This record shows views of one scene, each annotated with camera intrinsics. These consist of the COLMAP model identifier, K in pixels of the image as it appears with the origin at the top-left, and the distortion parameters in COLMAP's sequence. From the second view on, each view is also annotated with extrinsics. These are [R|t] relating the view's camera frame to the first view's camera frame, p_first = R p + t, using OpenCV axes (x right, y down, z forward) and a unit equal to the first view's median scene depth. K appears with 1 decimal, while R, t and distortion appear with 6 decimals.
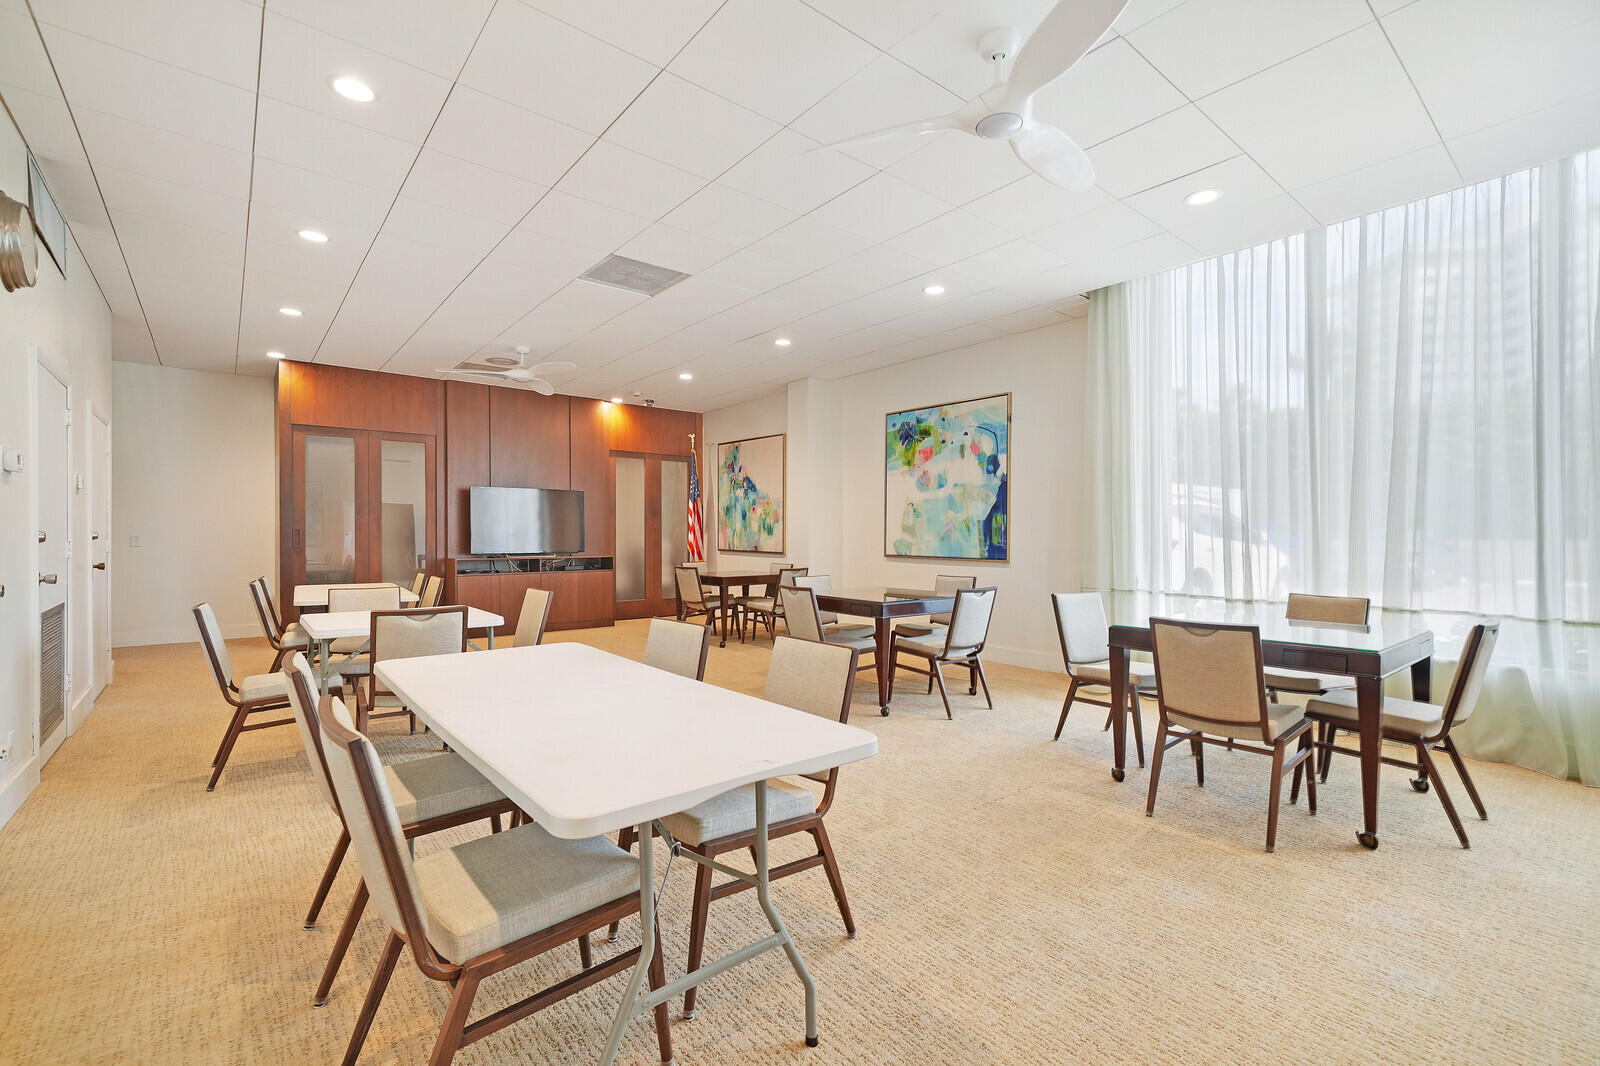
lens RADIAL K [[705.4, 0, 800.7], [0, 705.4, 536.8], [0, 0, 1]] dist [0.000686, 0.000064]
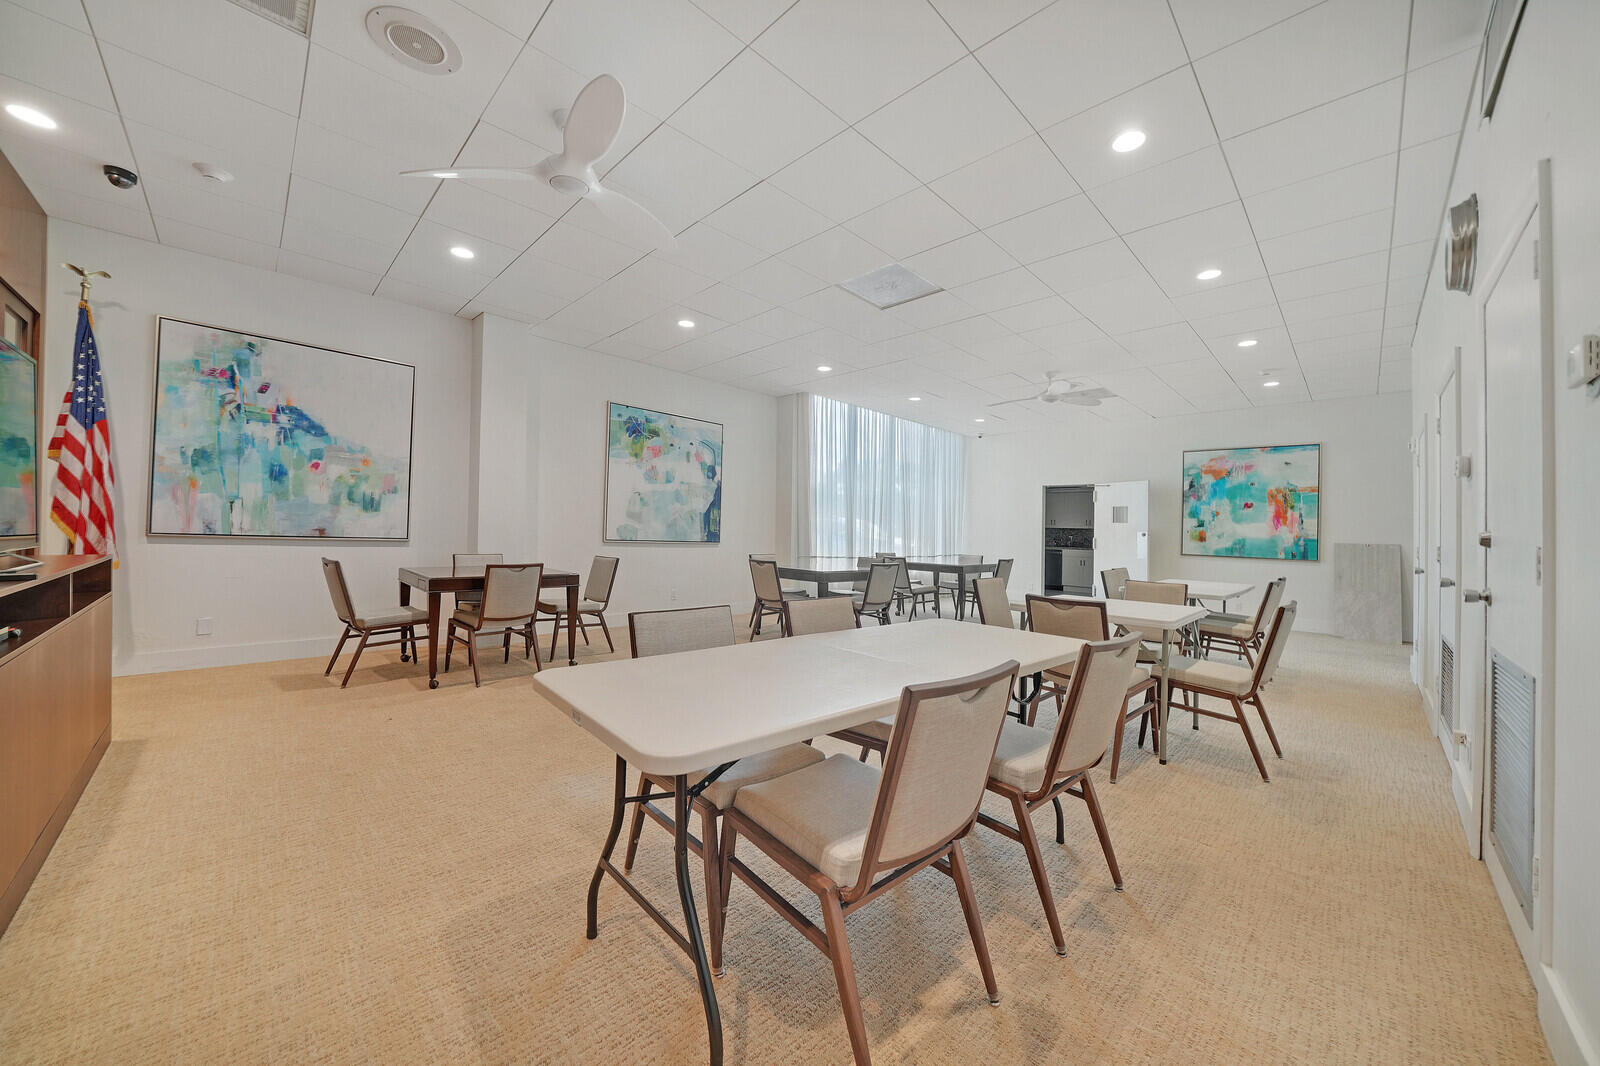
lens RADIAL K [[558.4, 0, 801.1], [0, 558.4, 533.2], [0, 0, 1]] dist [-0.002499, -0.000079]
pose [[-0.075914, 0.008745, 0.997076, -0.748524], [-0.014490, 0.999846, -0.009873, 0.021366], [-0.997009, -0.015197, -0.075775, 0.834146]]
